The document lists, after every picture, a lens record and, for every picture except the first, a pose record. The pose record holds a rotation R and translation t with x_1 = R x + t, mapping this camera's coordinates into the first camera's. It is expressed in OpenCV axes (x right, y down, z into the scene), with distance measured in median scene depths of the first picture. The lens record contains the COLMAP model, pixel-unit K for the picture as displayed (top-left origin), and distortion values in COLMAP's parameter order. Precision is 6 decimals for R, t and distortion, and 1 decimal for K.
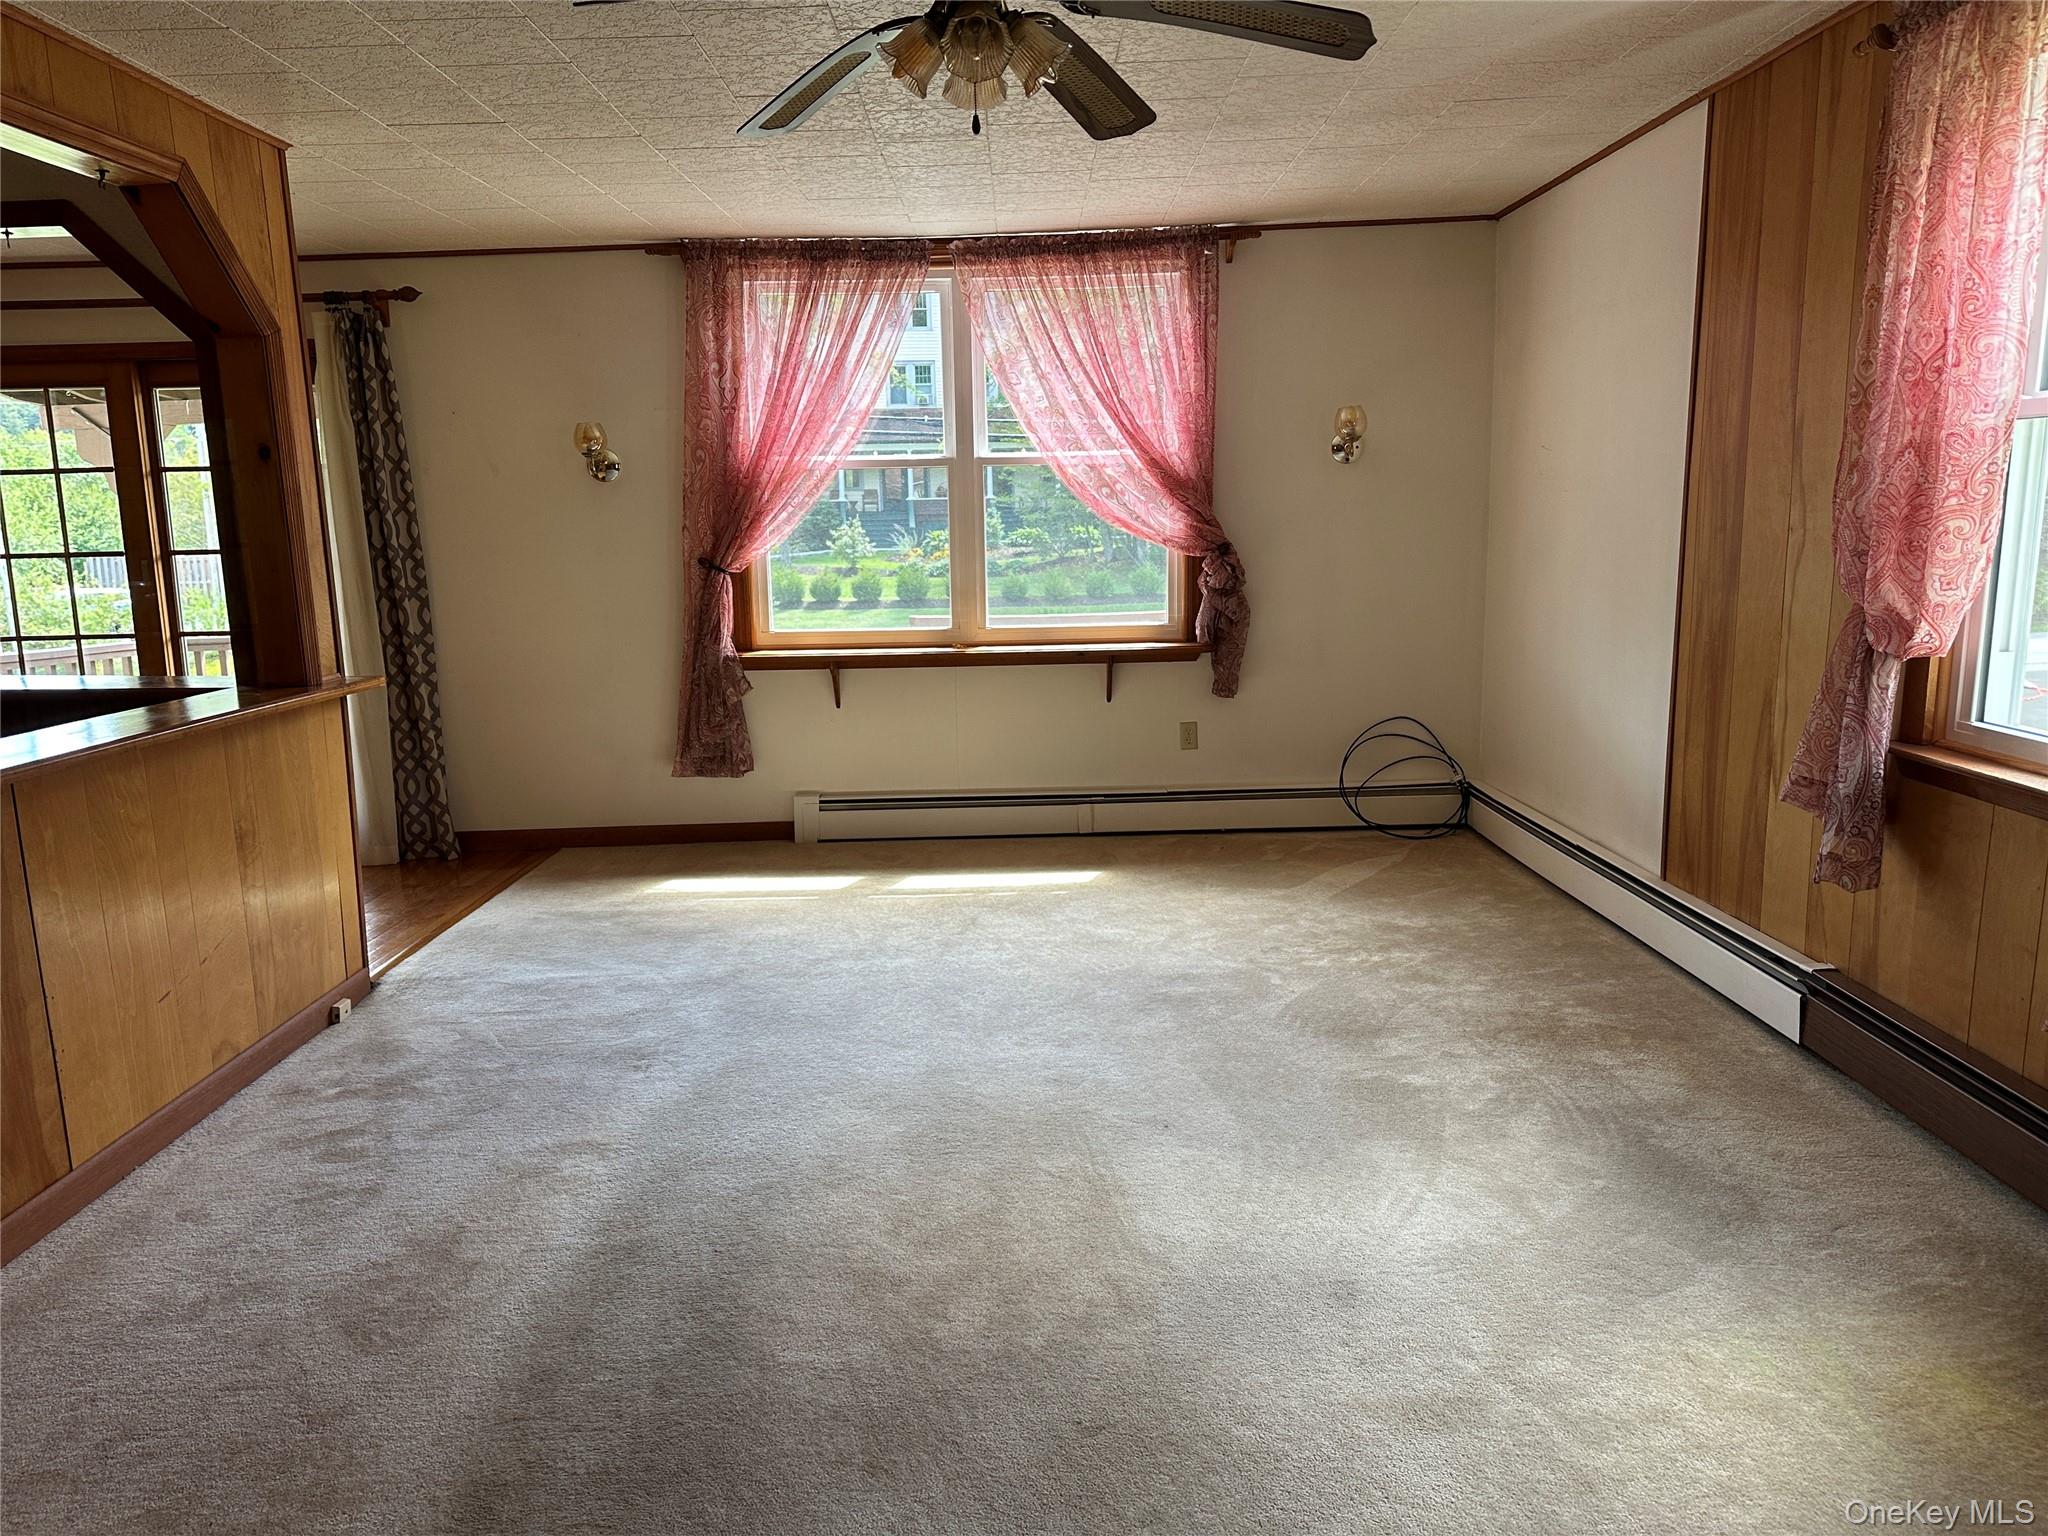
lens RADIAL K [[1431.0, 0, 1015.8], [0, 1431.0, 761.2], [0, 0, 1]] dist [0.118174, -0.165897]
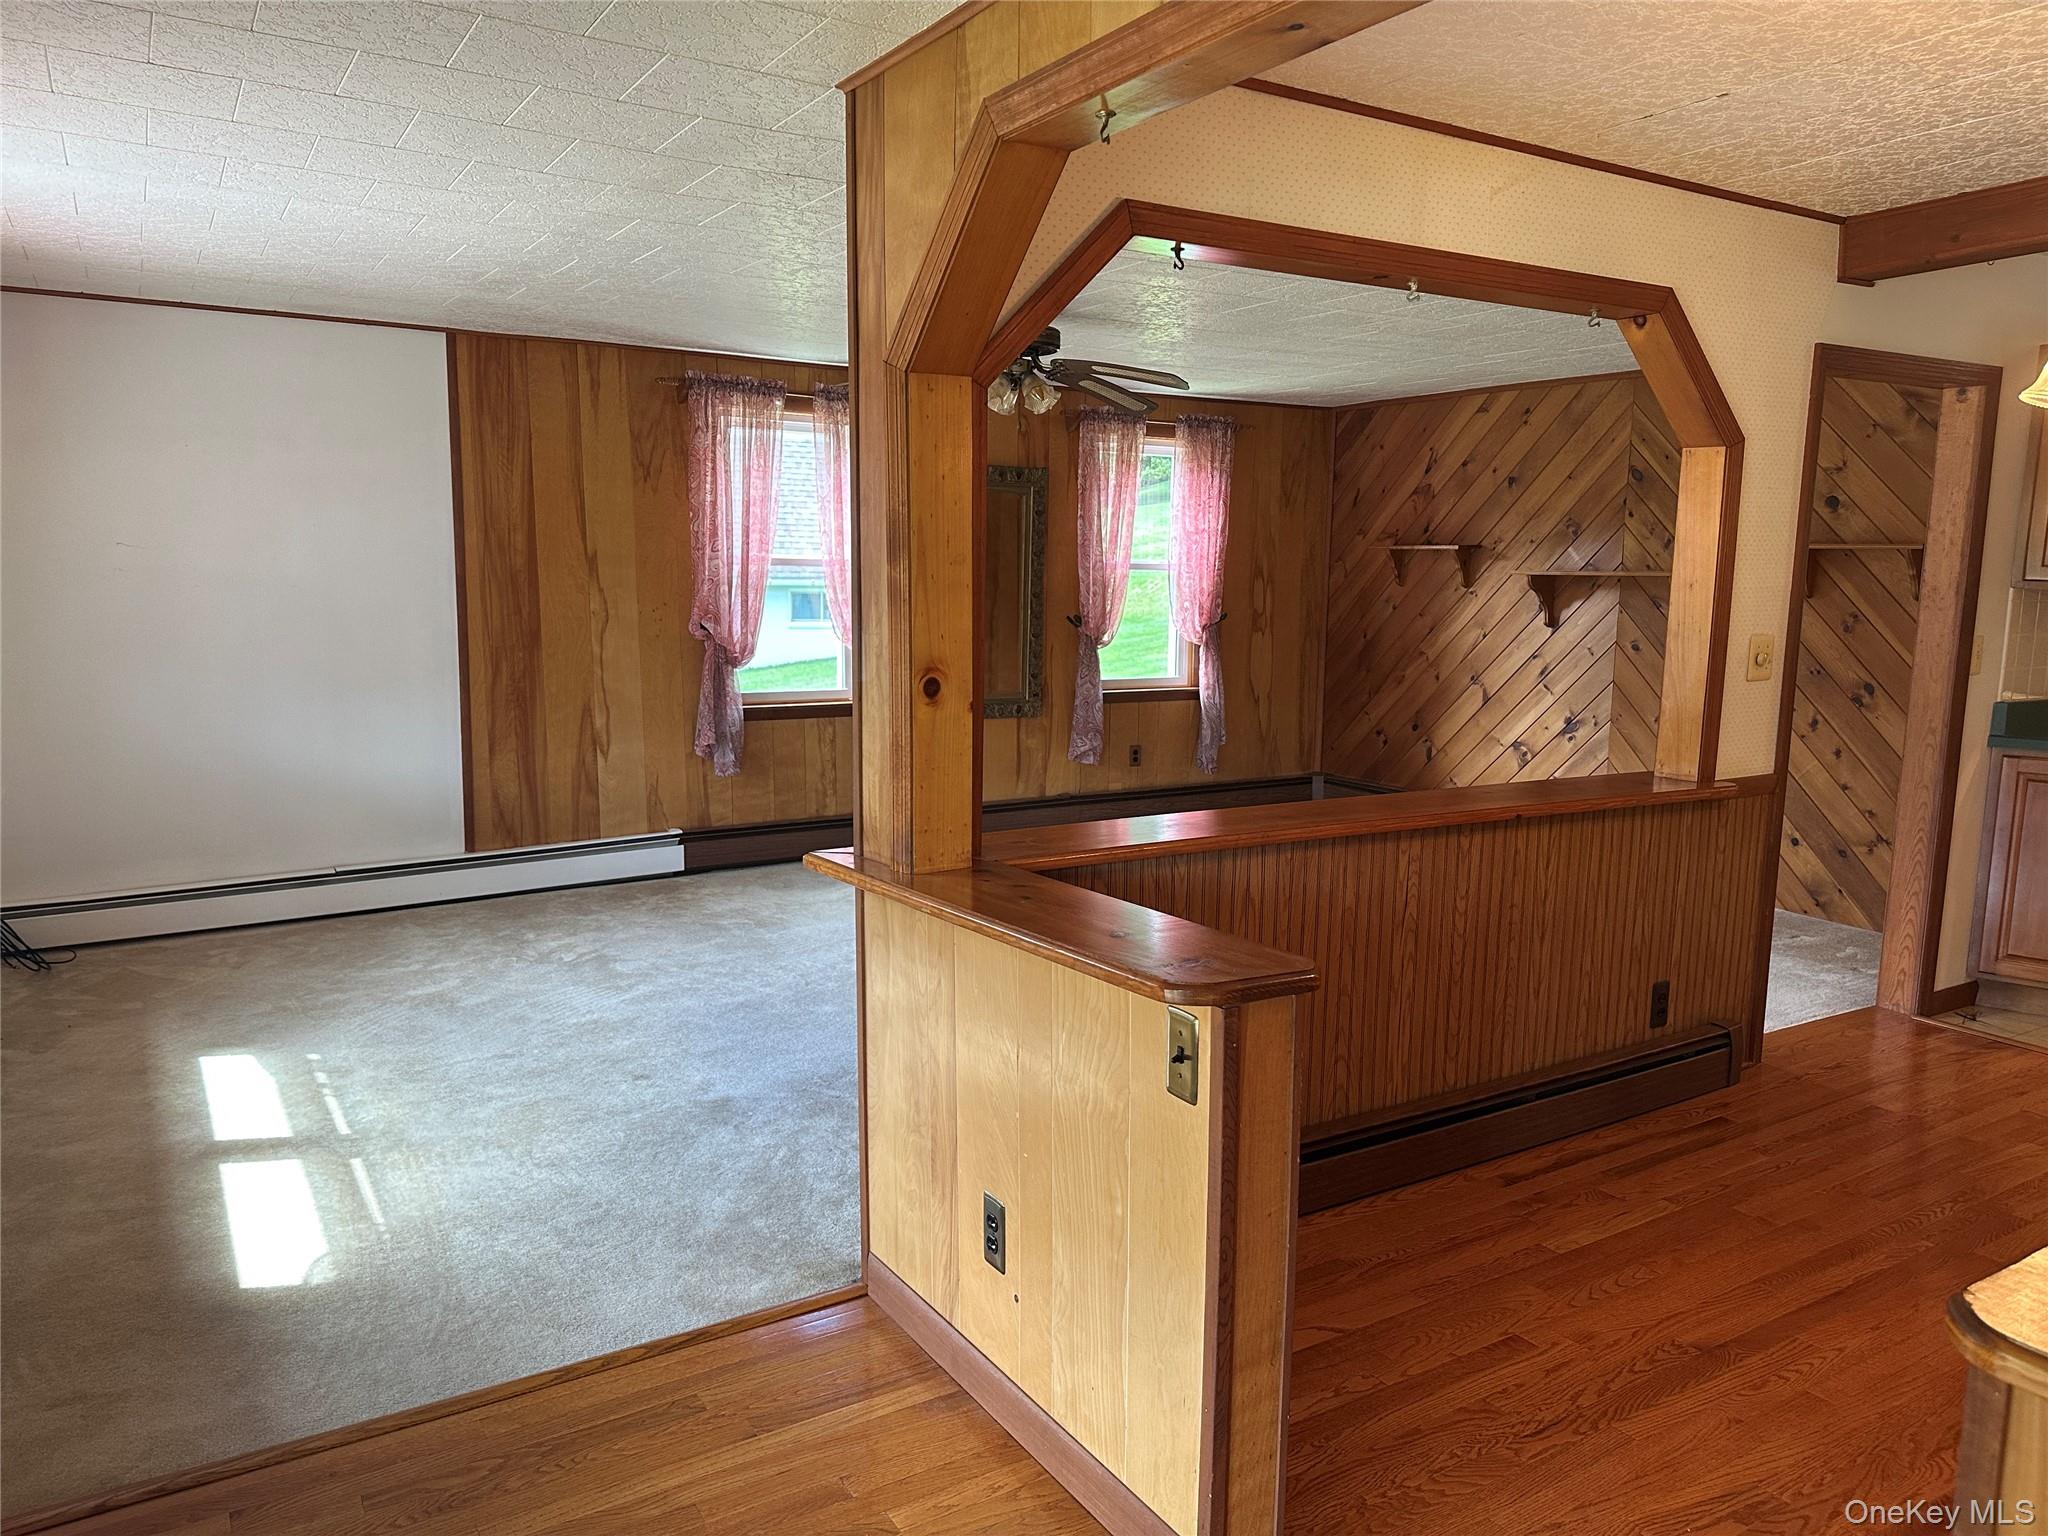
lens RADIAL K [[1444.3, 0, 1005.7], [0, 1444.3, 746.6], [0, 0, 1]] dist [0.089169, -0.097592]
pose [[-0.524457, -0.091877, 0.846465, -0.789333], [0.147721, 0.969265, 0.196731, -0.170996], [-0.838524, 0.228218, -0.494766, 0.923758]]
